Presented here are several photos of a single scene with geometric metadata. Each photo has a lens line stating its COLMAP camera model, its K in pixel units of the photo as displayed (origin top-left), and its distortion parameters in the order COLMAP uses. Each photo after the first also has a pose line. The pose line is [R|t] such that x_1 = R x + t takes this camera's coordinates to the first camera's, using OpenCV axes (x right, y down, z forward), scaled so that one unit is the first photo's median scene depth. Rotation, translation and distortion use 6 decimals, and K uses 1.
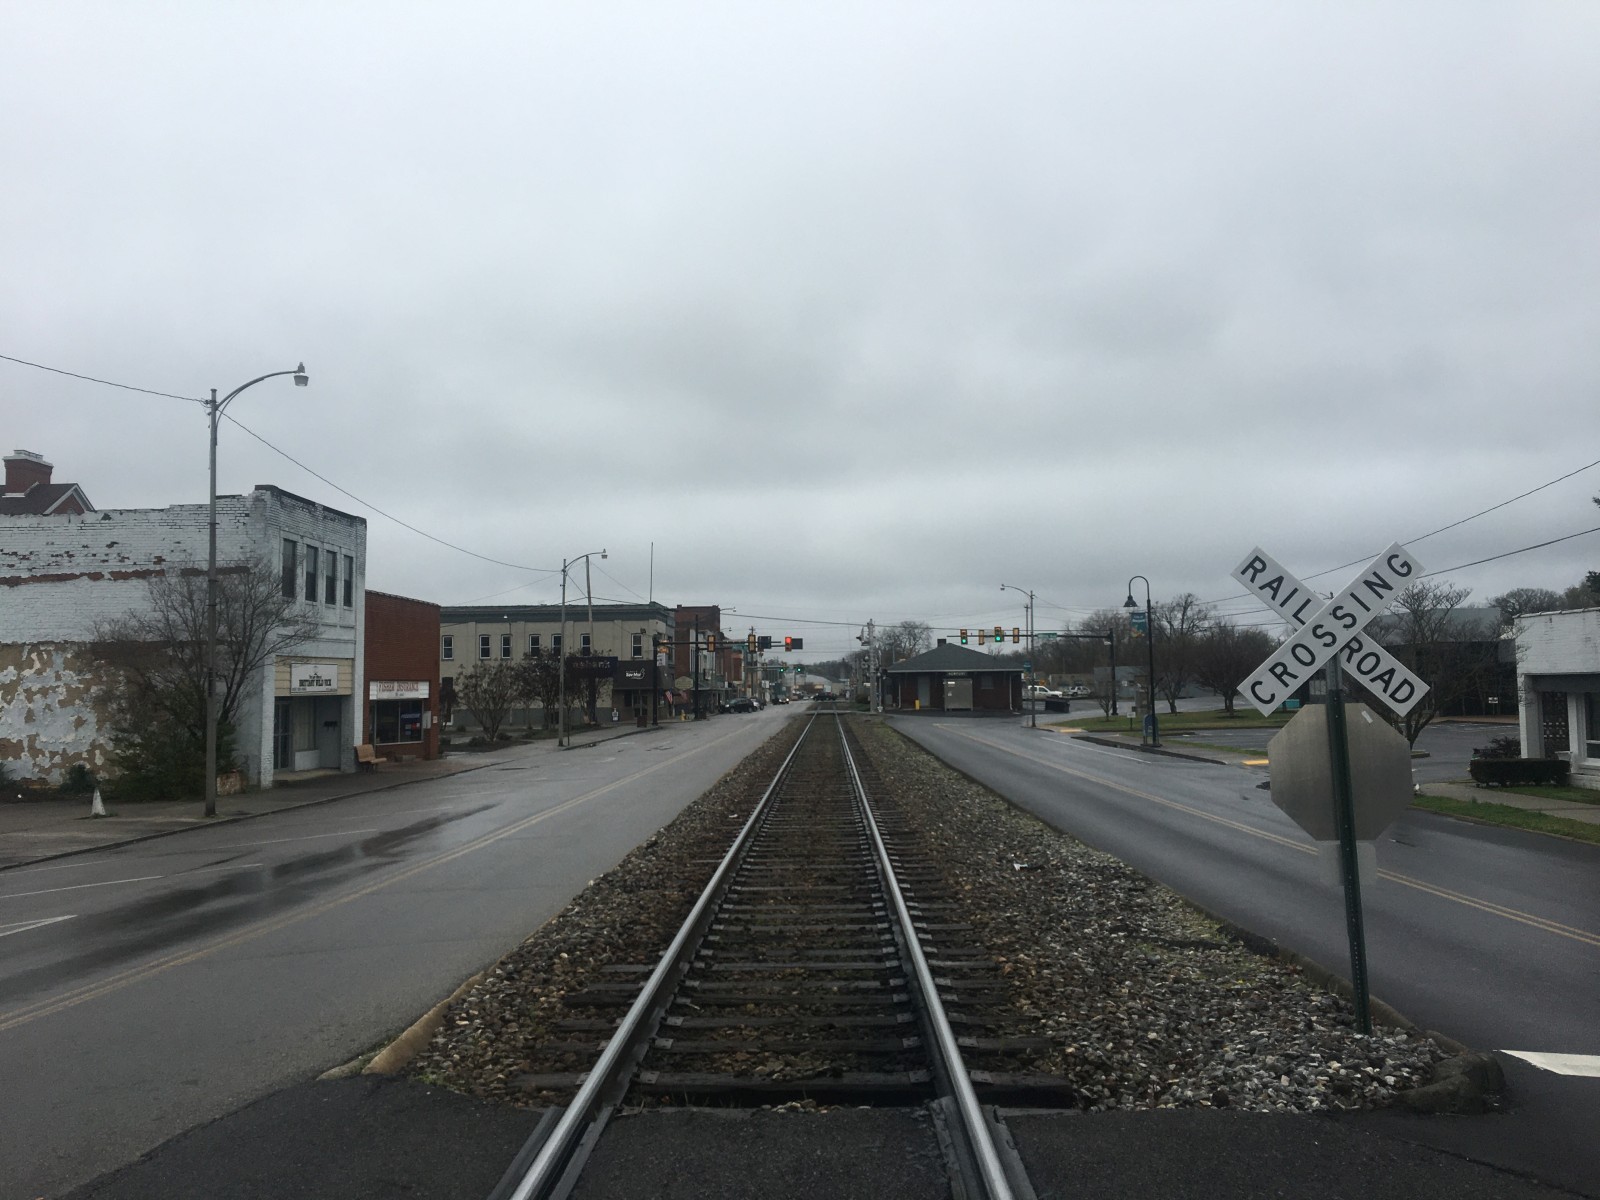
lens RADIAL K [[1338.5, 0, 785.4], [0, 1338.5, 594.3], [0, 0, 1]] dist [0.080992, -0.128610]
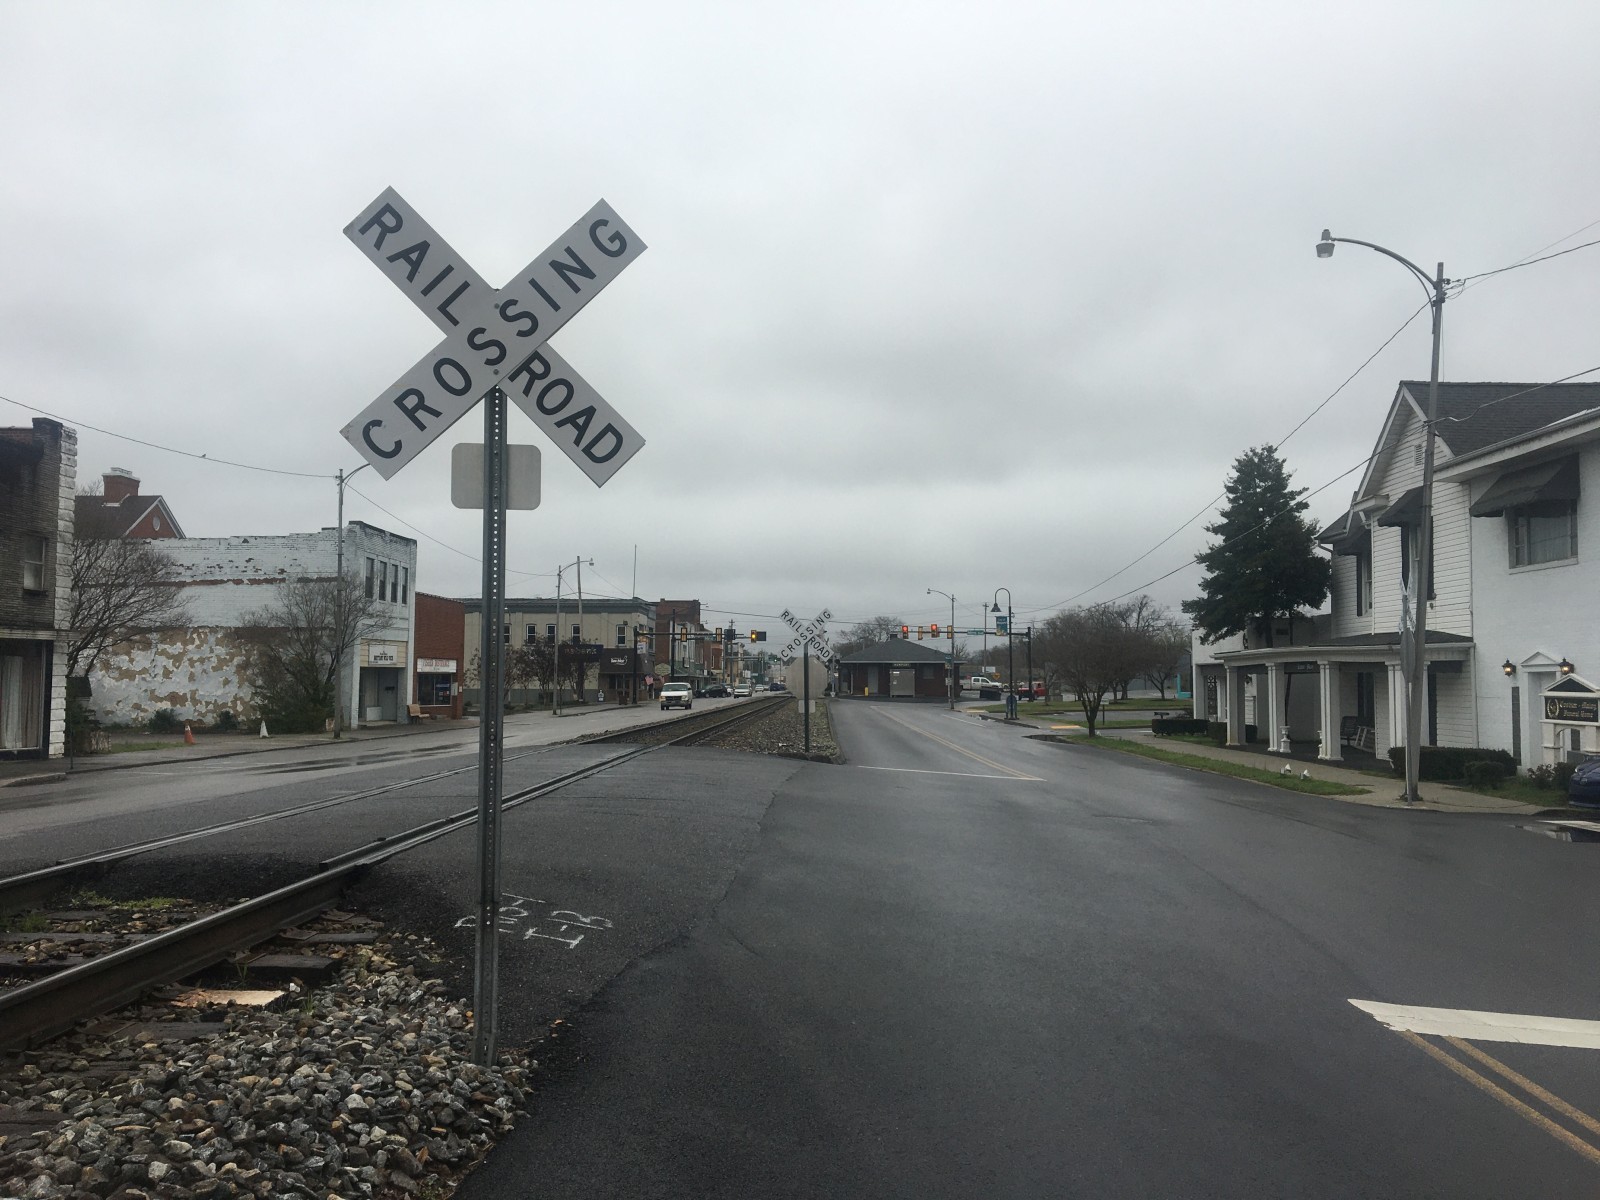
lens RADIAL K [[1338.5, 0, 796.1], [0, 1338.5, 610.6], [0, 0, 1]] dist [0.080992, -0.128610]
pose [[0.999785, 0.016923, 0.011949, 0.057401], [-0.017132, 0.999697, 0.017667, -0.013177], [-0.011646, -0.017867, 0.999773, -0.338297]]
